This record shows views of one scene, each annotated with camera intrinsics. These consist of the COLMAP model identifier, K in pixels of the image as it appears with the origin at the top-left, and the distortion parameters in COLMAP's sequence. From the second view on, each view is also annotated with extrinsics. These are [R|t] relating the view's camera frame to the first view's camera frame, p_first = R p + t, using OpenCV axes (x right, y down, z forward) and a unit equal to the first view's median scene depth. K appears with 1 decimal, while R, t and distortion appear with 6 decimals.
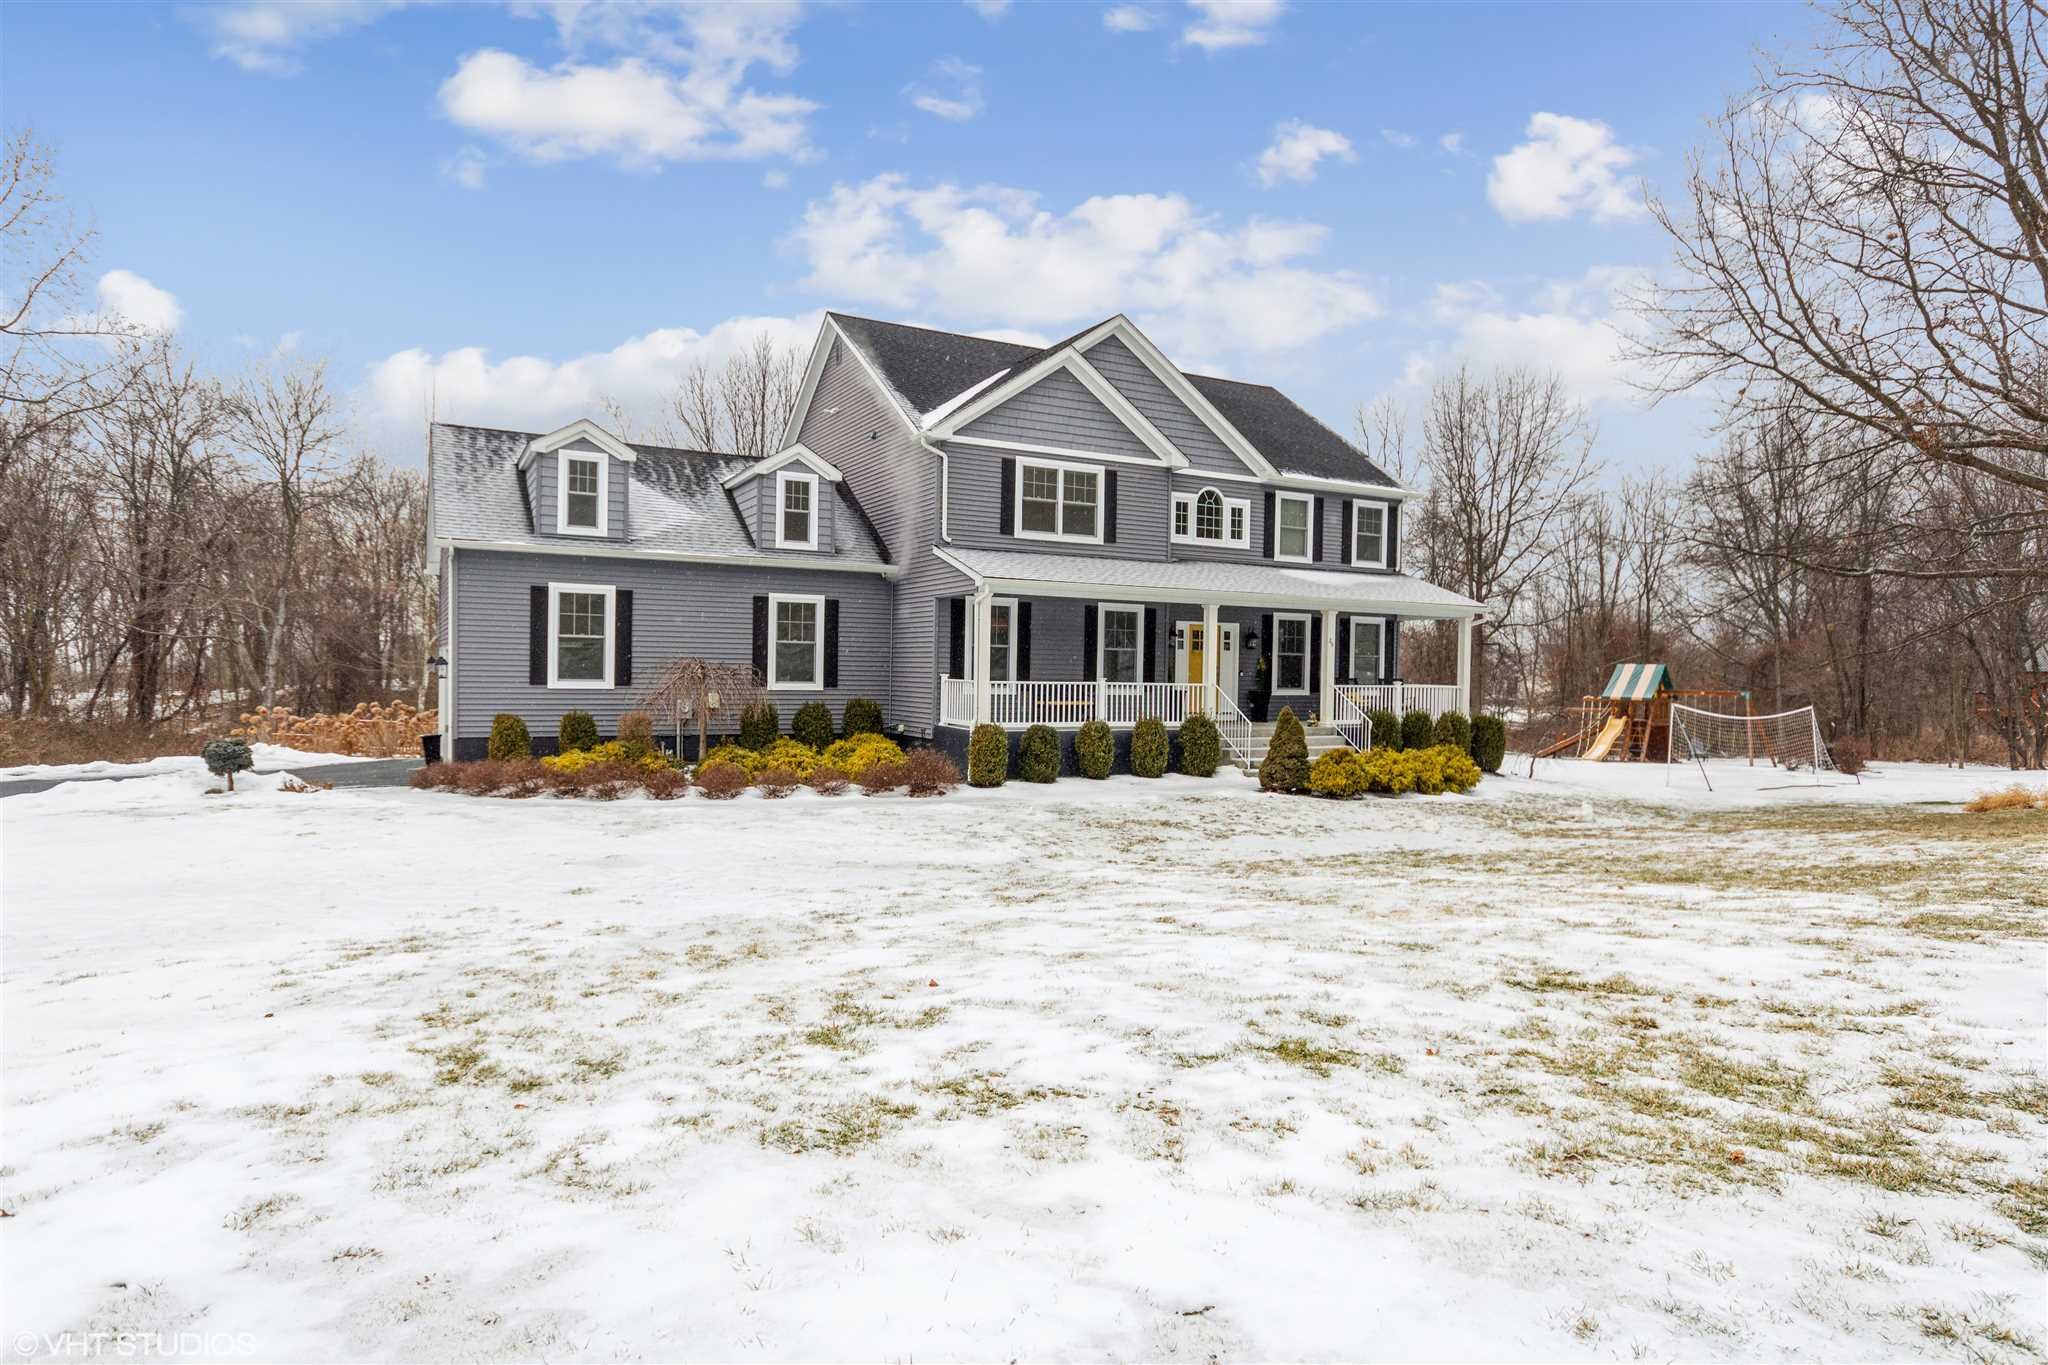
lens RADIAL K [[925.3, 0, 1003.8], [0, 925.3, 686.4], [0, 0, 1]] dist [0.002461, 0.000056]
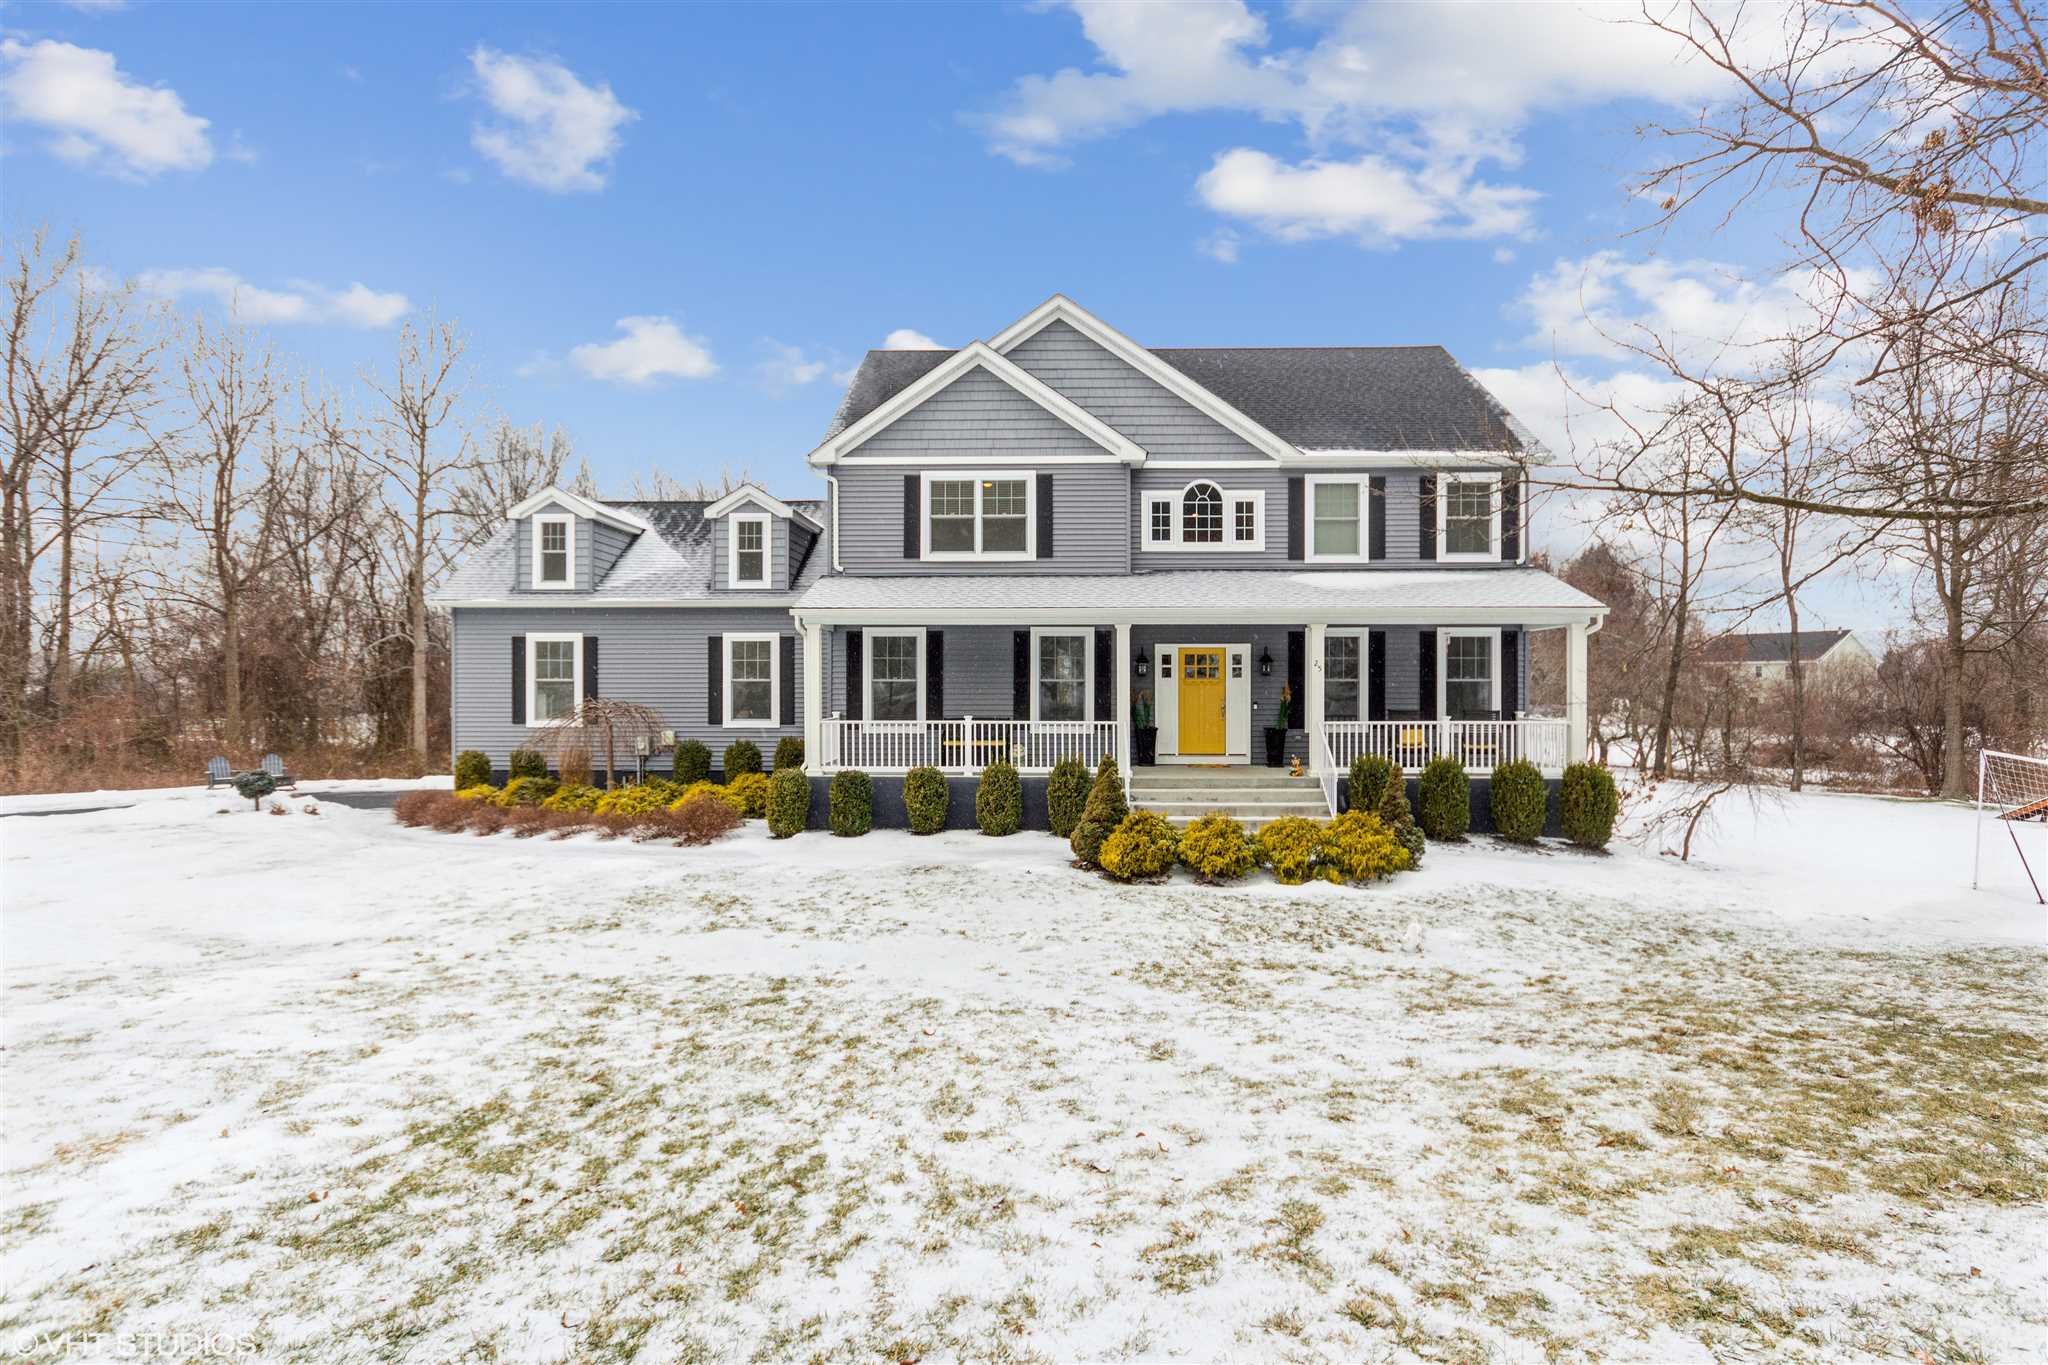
lens RADIAL K [[925.3, 0, 1023.1], [0, 925.3, 675.0], [0, 0, 1]] dist [0.002461, 0.000056]
pose [[0.903841, -0.026220, -0.427065, 0.461101], [0.003555, 0.998546, -0.053783, 0.000449], [0.427854, 0.047094, 0.902620, 0.218580]]
